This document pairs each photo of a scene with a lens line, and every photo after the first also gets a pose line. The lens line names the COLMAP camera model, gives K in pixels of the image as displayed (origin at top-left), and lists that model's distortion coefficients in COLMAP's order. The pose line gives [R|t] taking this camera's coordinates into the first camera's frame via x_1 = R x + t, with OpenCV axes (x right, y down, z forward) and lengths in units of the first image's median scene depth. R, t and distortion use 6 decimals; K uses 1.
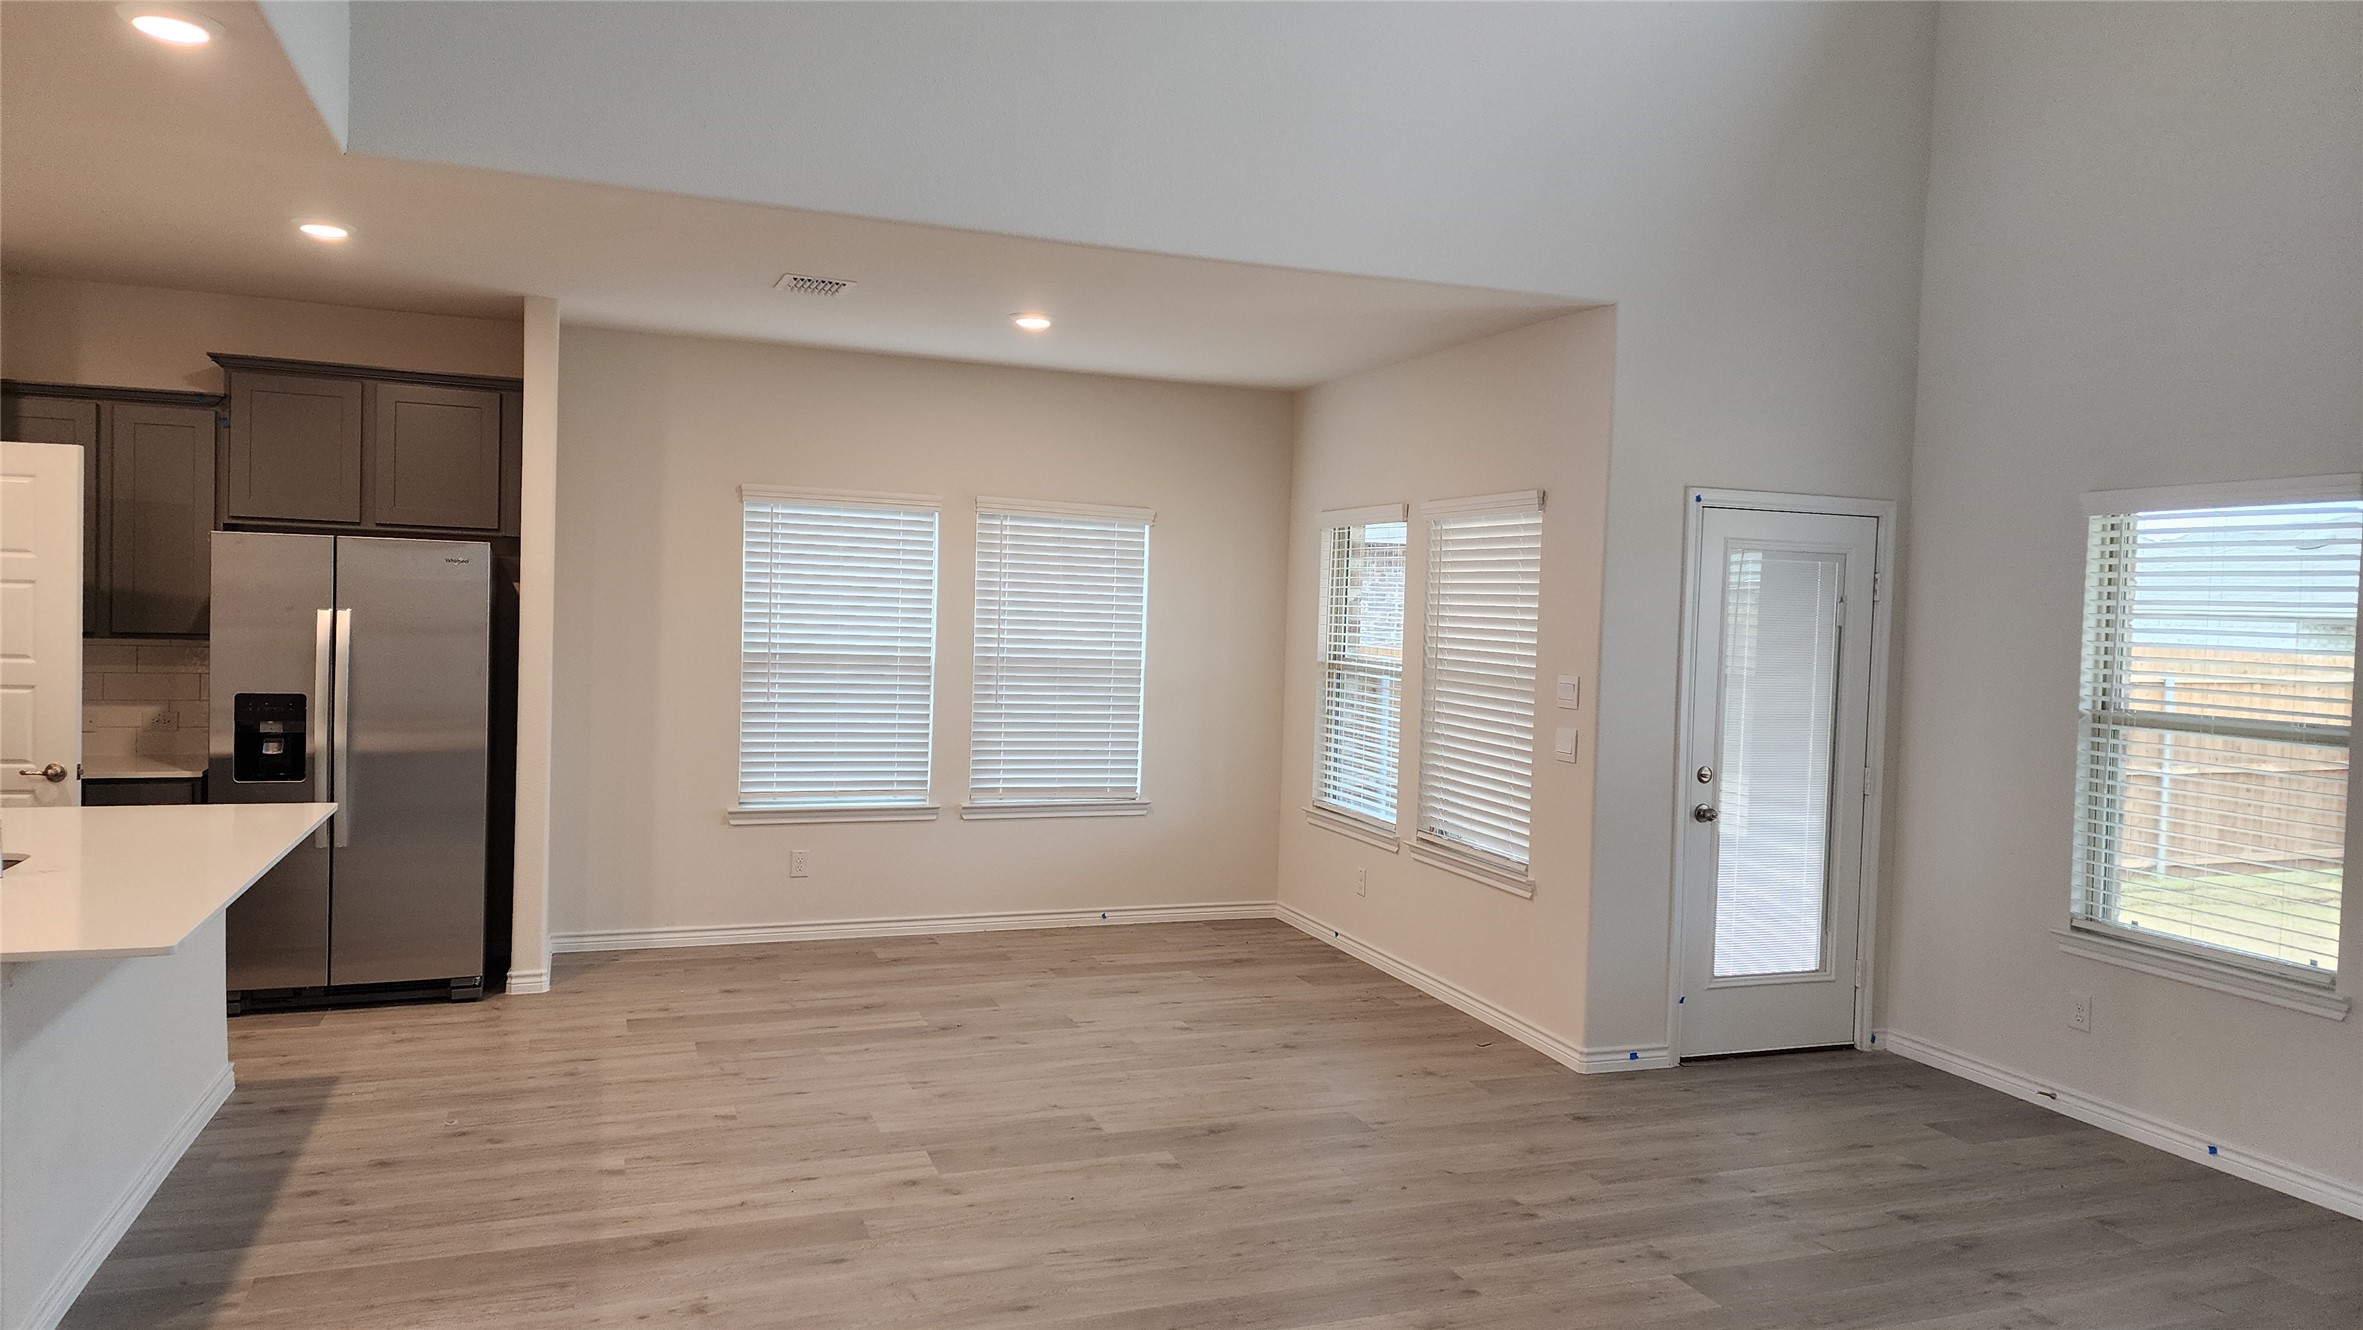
lens RADIAL K [[1562.4, 0, 1190.5], [0, 1562.4, 633.3], [0, 0, 1]] dist [0.099264, -0.062627]
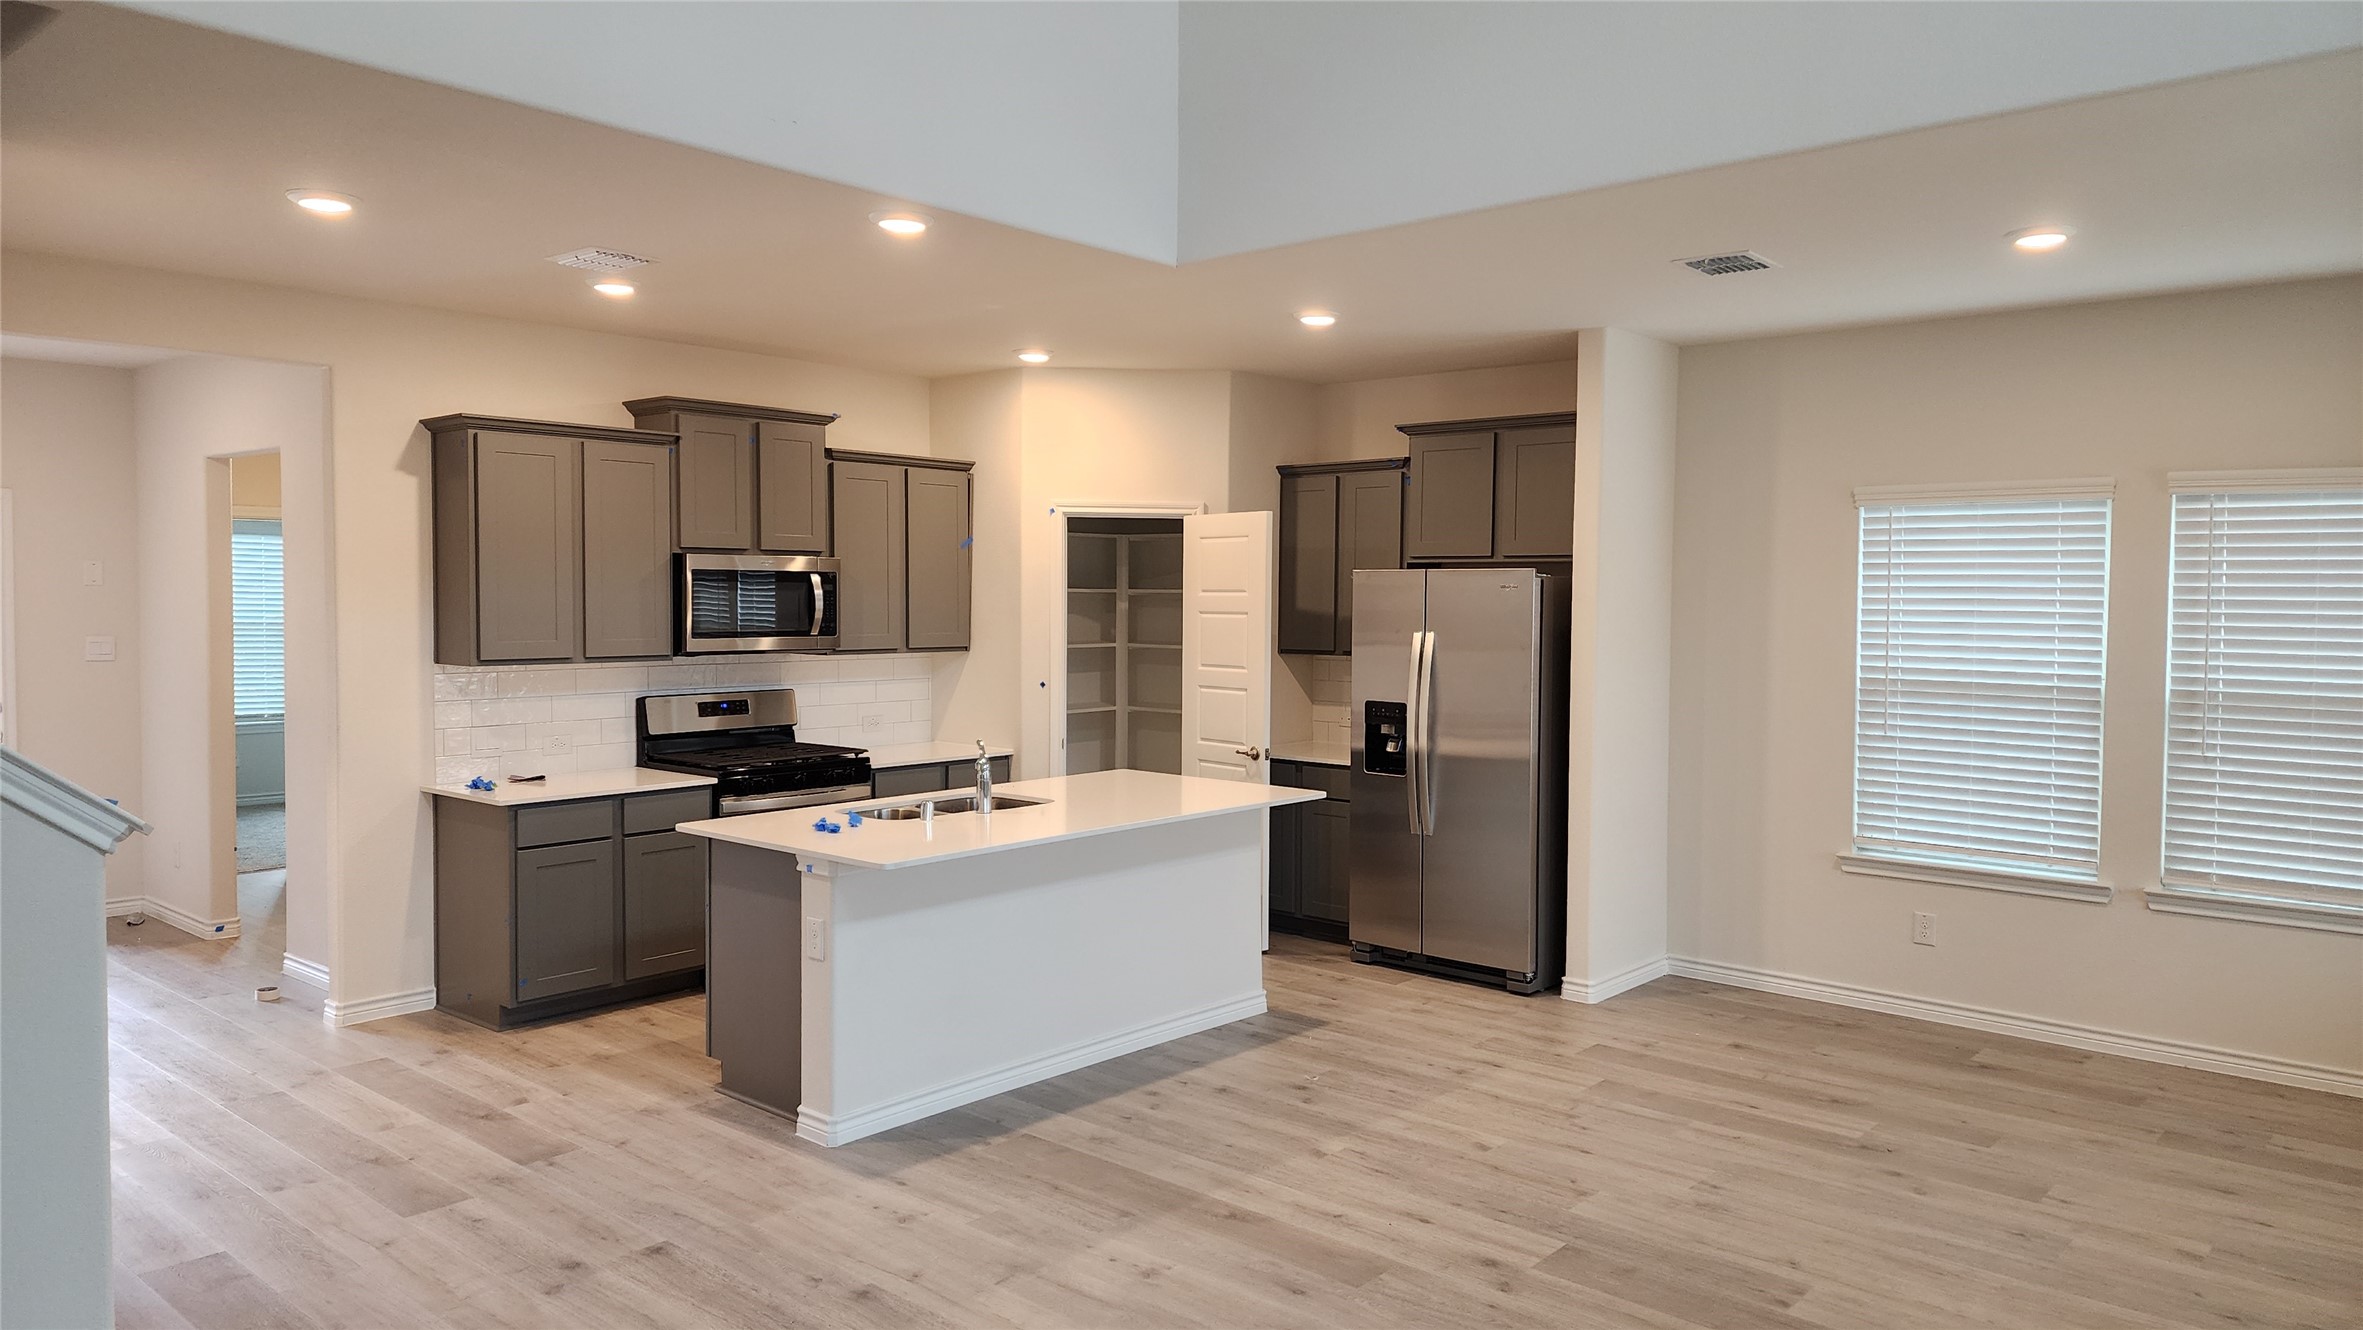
lens RADIAL K [[1562.4, 0, 1190.5], [0, 1562.4, 633.3], [0, 0, 1]] dist [0.099264, -0.062627]
pose [[0.486604, -0.005282, -0.873607, 0.413669], [-0.007780, 0.999916, -0.010379, -0.000929], [0.873588, 0.011847, 0.486522, 0.314610]]
